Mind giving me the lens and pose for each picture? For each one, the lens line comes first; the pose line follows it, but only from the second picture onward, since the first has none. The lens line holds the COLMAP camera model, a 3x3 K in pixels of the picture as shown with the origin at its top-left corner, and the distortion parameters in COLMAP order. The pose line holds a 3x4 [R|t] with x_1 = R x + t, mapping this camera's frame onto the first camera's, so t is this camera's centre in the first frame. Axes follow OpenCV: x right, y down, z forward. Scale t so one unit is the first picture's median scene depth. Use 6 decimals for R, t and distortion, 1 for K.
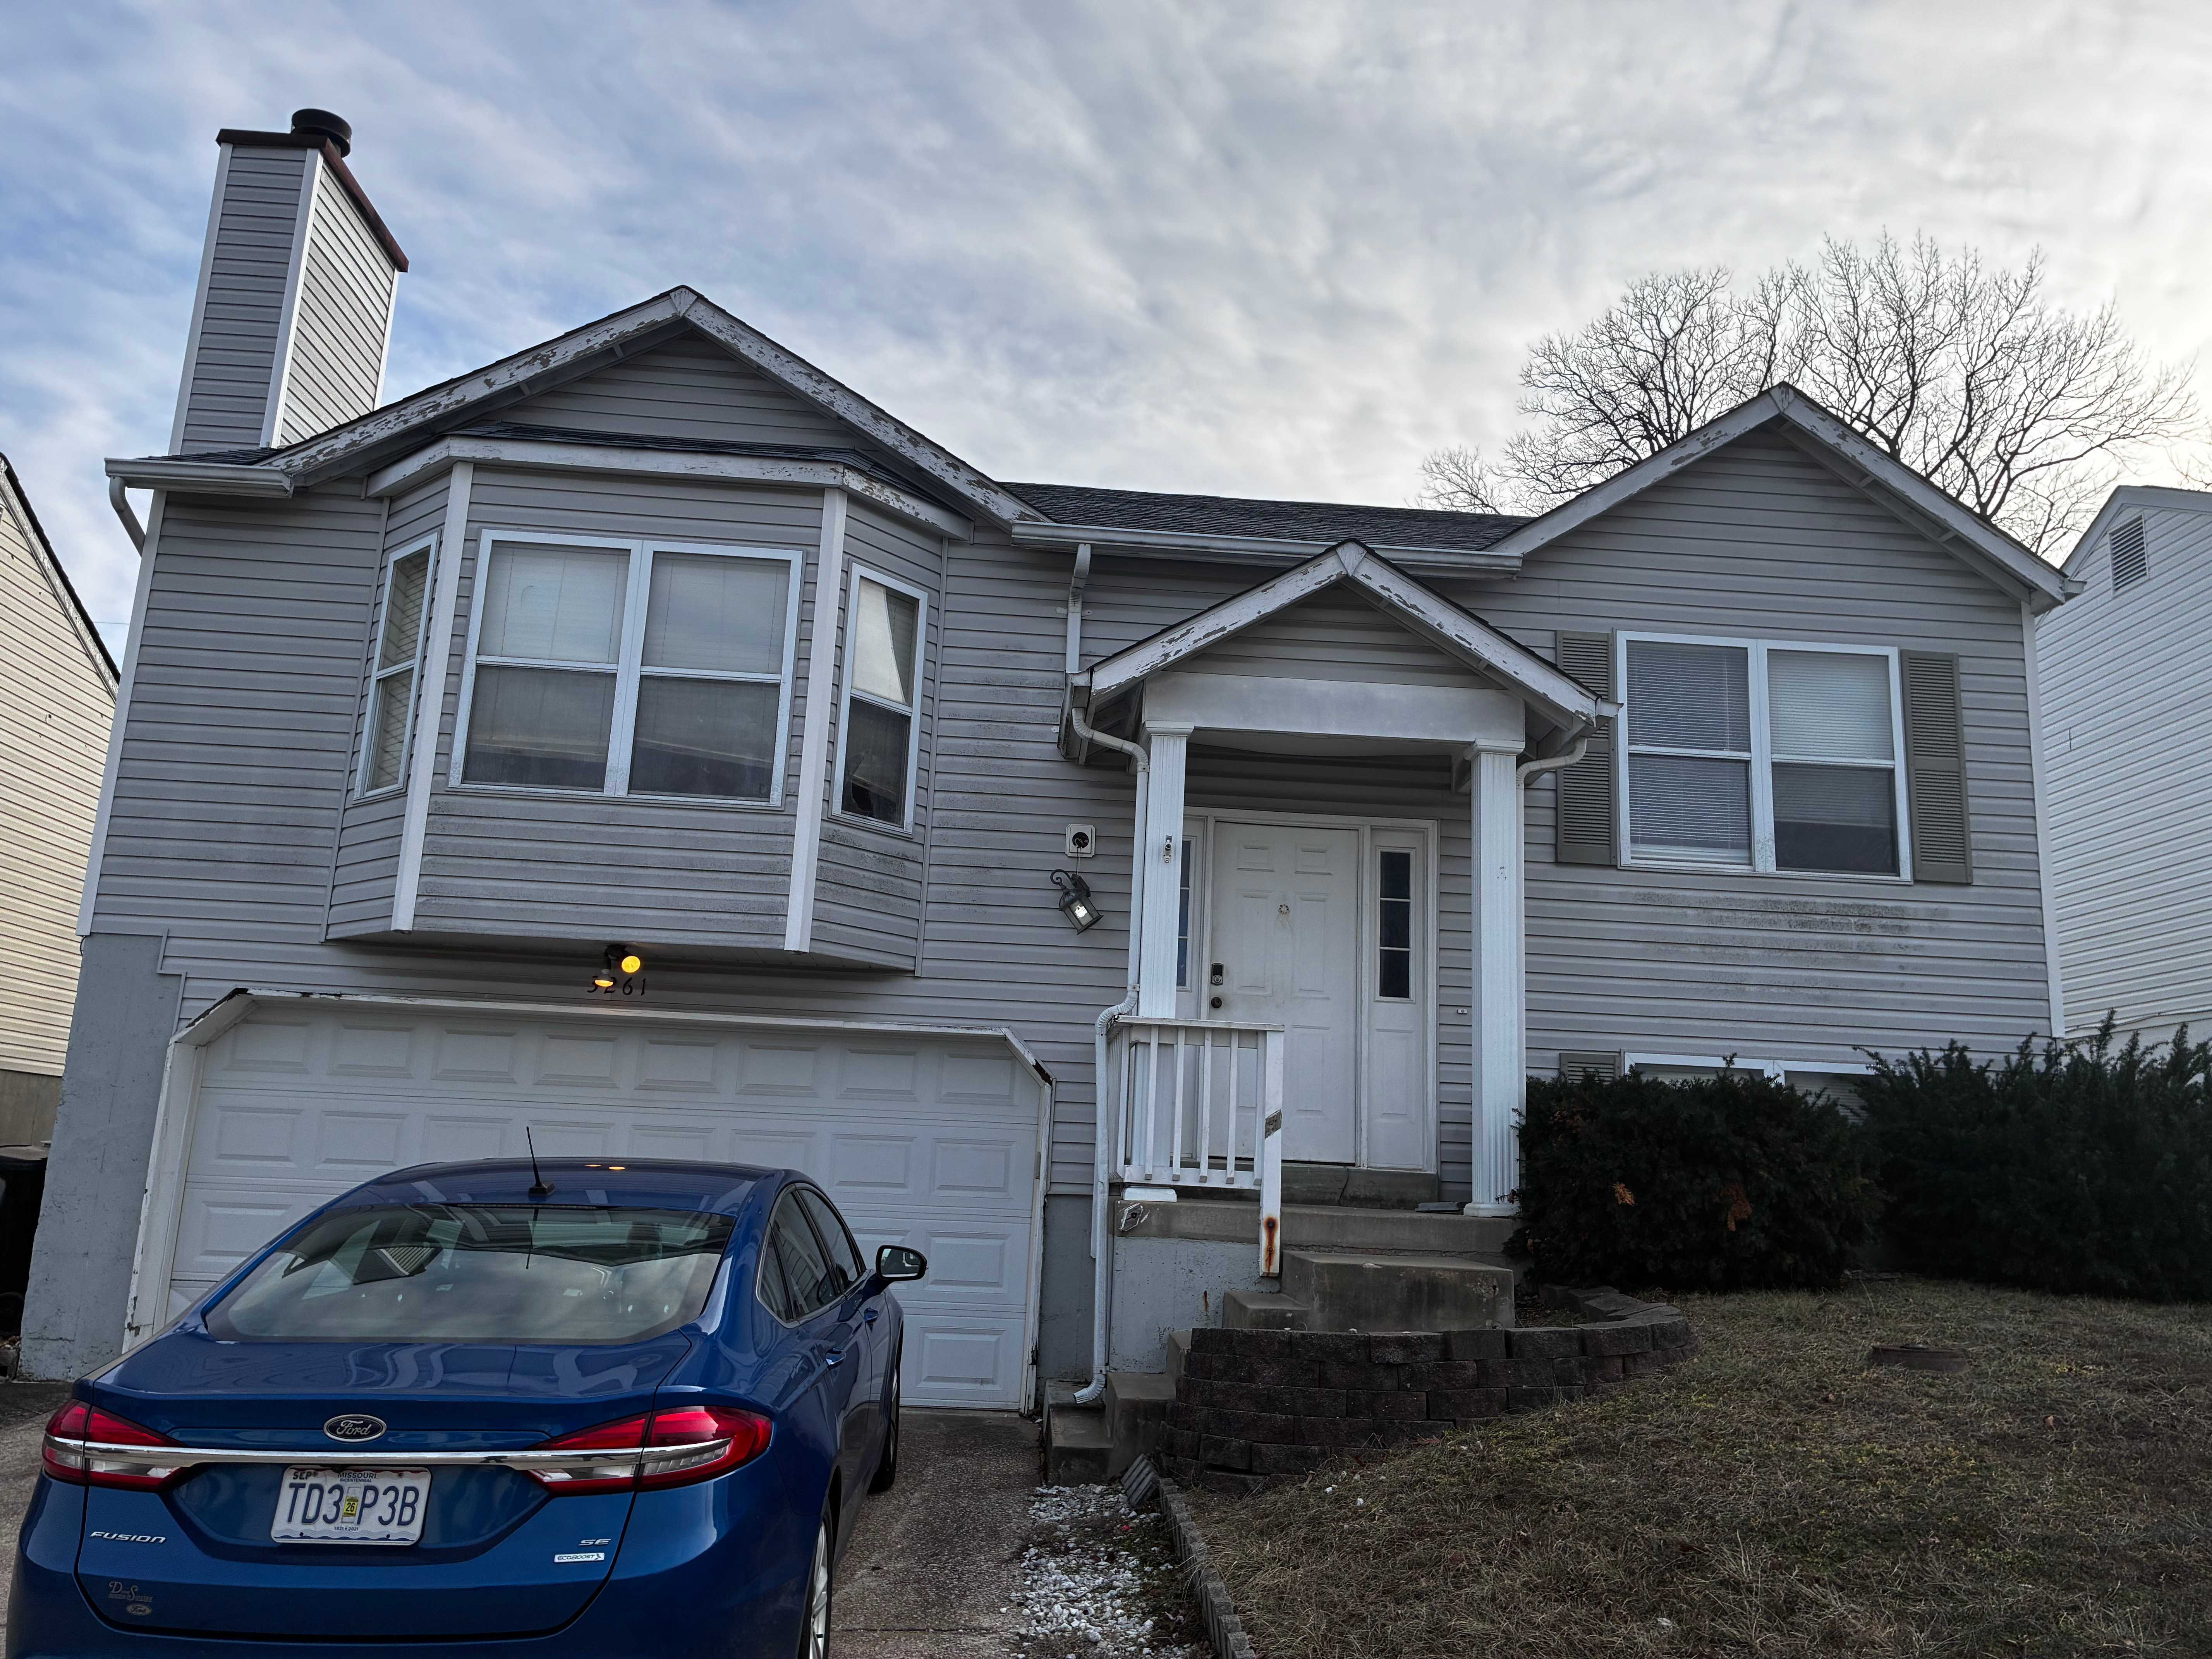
lens RADIAL K [[1670.6, 0, 1116.0], [0, 1670.6, 835.2], [0, 0, 1]] dist [0.047537, -0.057485]
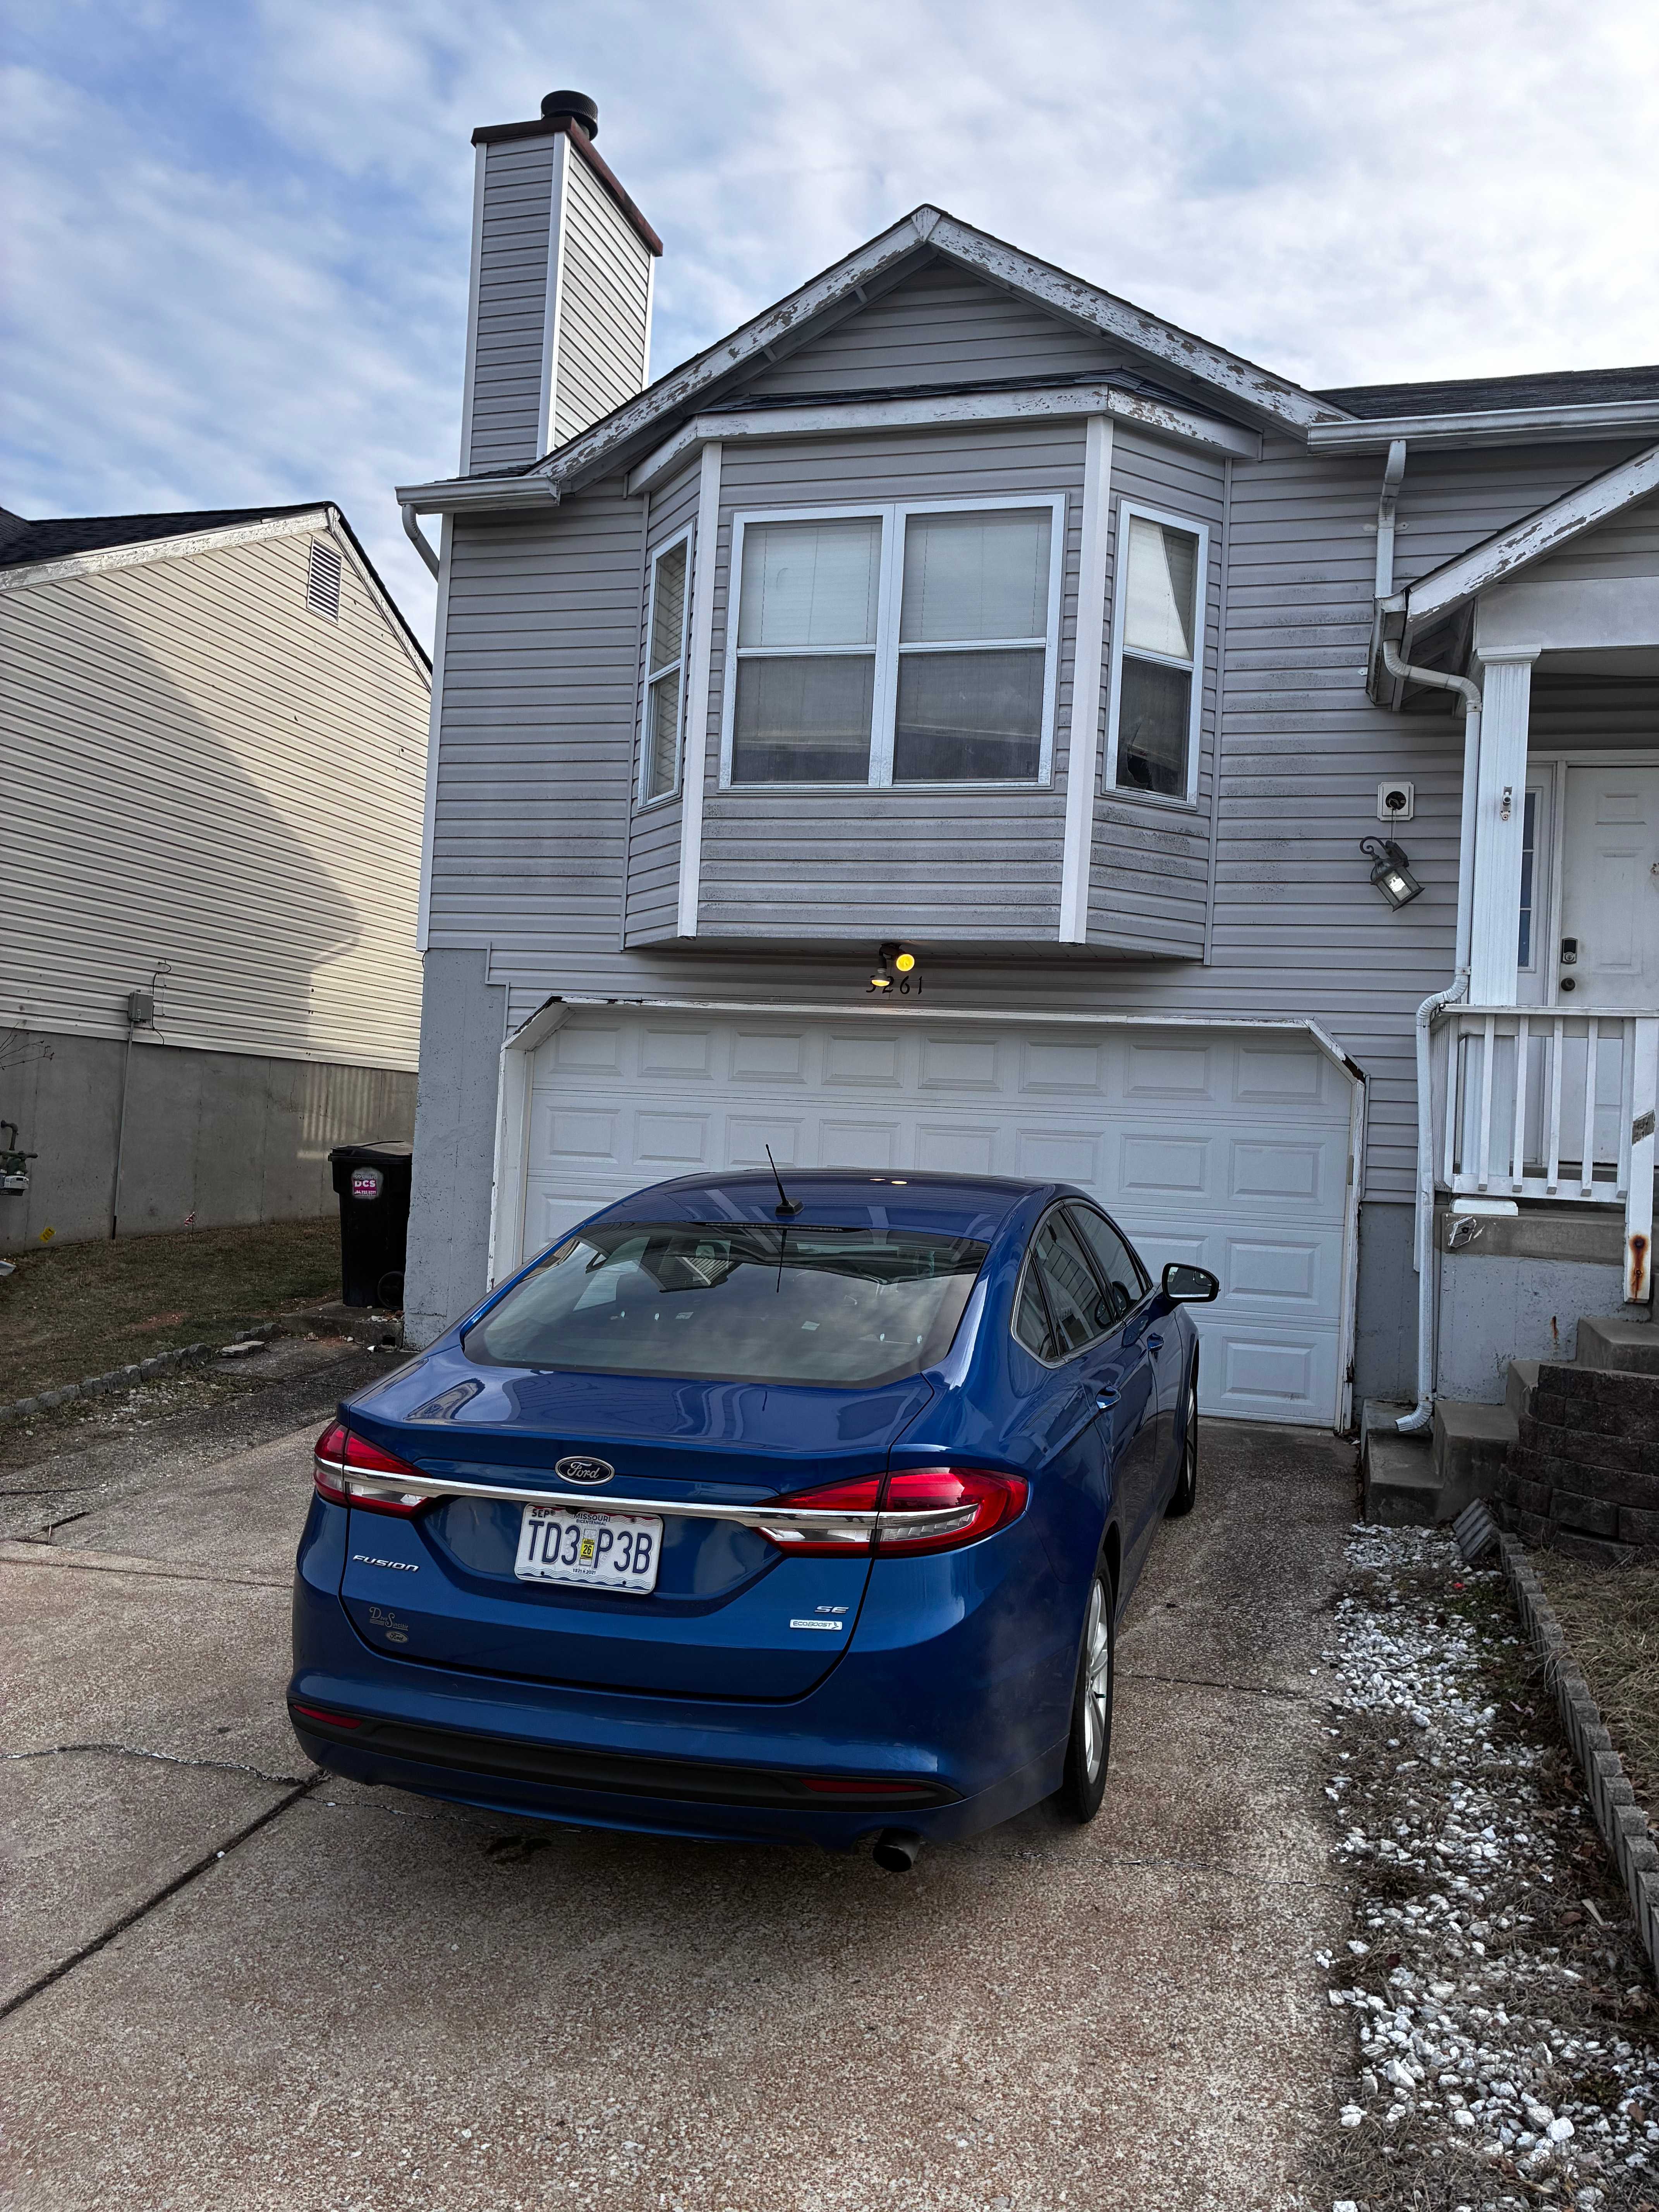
lens RADIAL K [[1670.6, 0, 843.7], [0, 1670.6, 1084.2], [0, 0, 1]] dist [0.047537, -0.057485]
pose [[0.941695, -0.008550, -0.336358, 0.000693], [0.060811, 0.987539, 0.145151, 0.004311], [0.330926, -0.157142, 0.930481, 0.079013]]
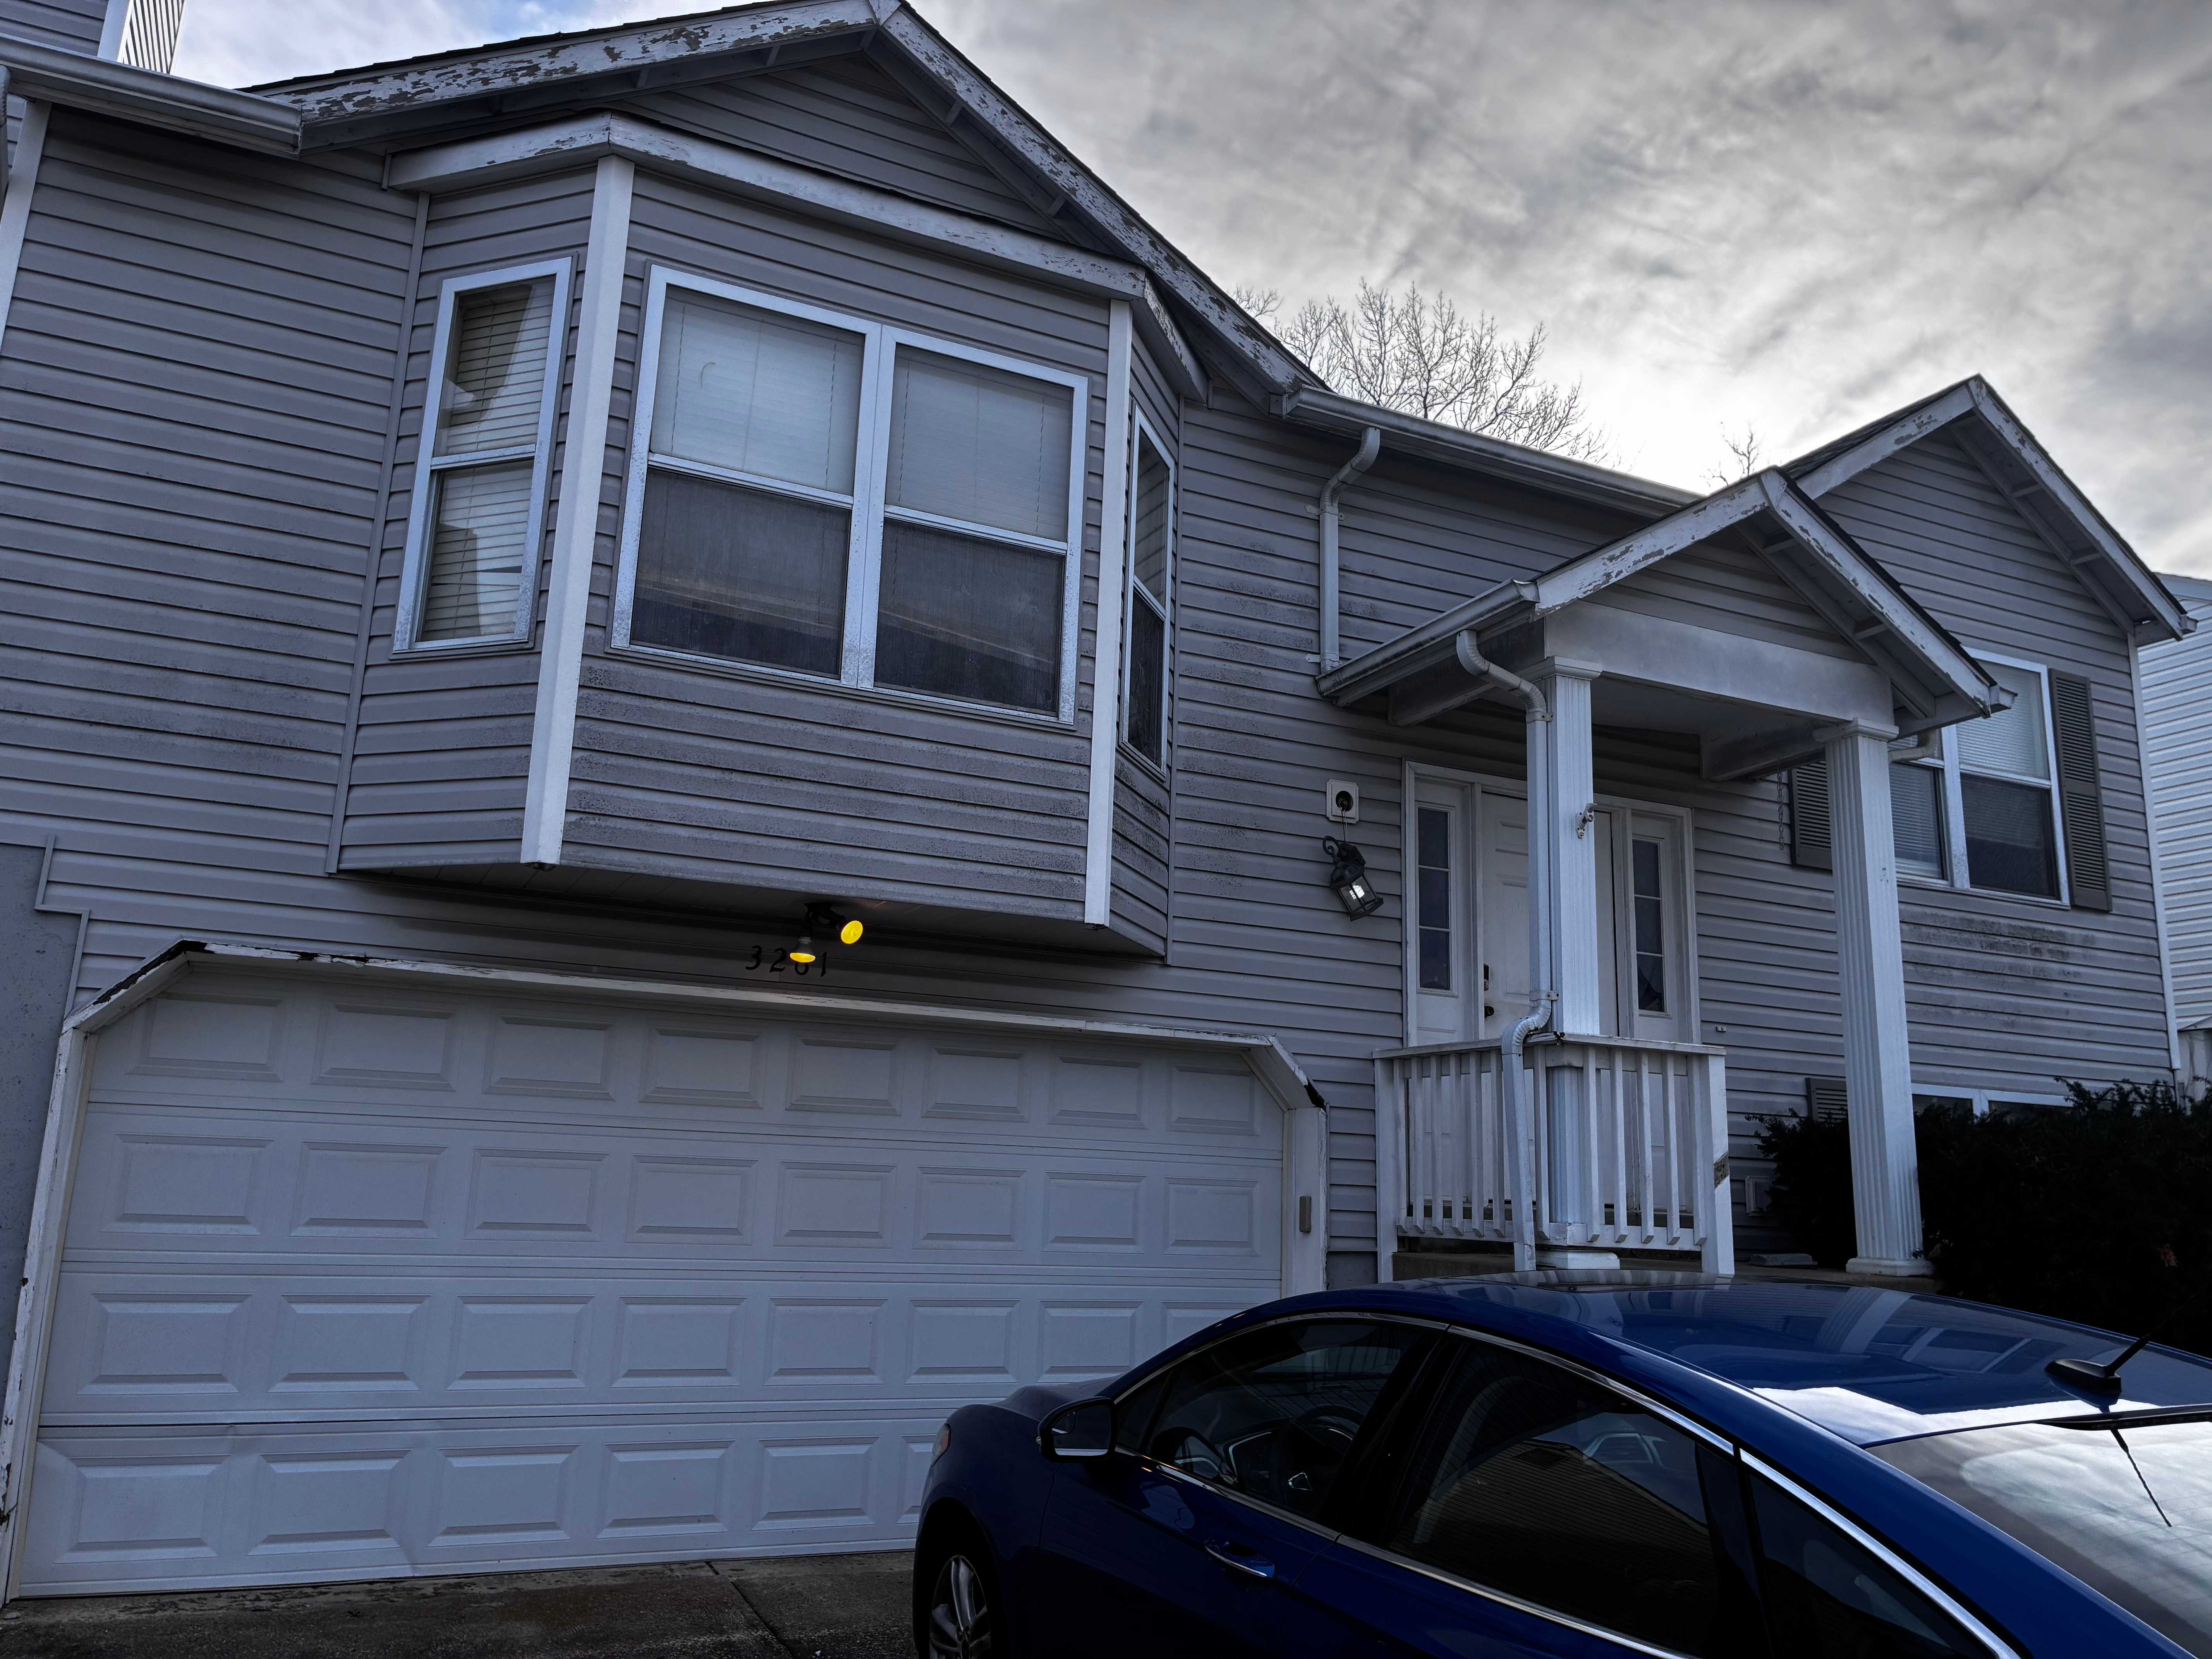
lens RADIAL K [[1670.6, 0, 1101.0], [0, 1670.6, 830.0], [0, 0, 1]] dist [0.047537, -0.057485]
pose [[0.930604, 0.068029, 0.359650, -0.433327], [-0.071046, 0.997461, -0.004841, 0.030184], [-0.359066, -0.021047, 0.933075, 0.314263]]
